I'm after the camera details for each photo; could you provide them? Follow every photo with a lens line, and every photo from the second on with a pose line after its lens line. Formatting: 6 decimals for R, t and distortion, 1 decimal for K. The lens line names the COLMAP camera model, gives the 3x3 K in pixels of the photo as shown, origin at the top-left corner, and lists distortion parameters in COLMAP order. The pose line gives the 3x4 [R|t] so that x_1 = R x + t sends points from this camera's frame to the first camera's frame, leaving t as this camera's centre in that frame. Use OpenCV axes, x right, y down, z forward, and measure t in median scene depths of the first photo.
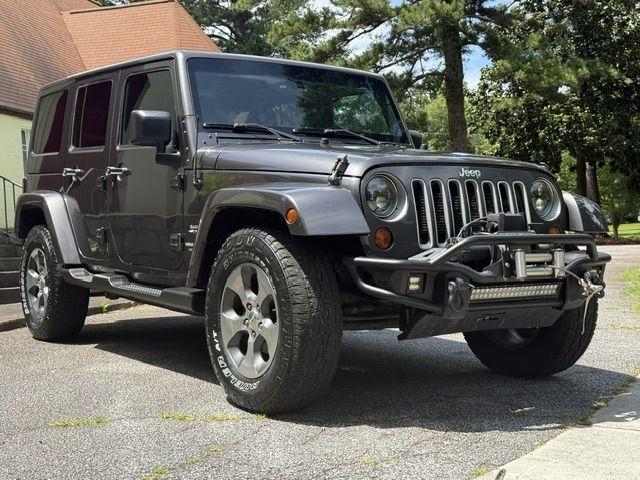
lens RADIAL K [[815.1, 0, 311.1], [0, 815.1, 242.1], [0, 0, 1]] dist [0.085843, 0.004885]
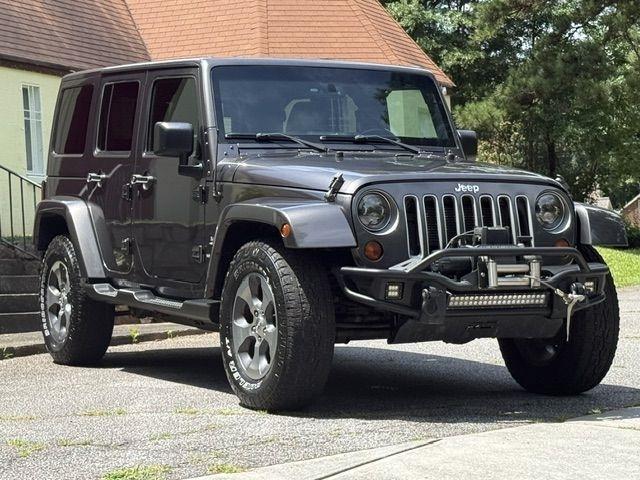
lens RADIAL K [[1380.9, 0, 320.0], [0, 1380.9, 240.0], [0, 0, 1]] dist [0.045220, -0.055475]
pose [[0.992607, 0.001594, -0.121360, 0.221338], [-0.003249, 0.999904, -0.013448, 0.006046], [0.121327, 0.013743, 0.992517, -0.772004]]
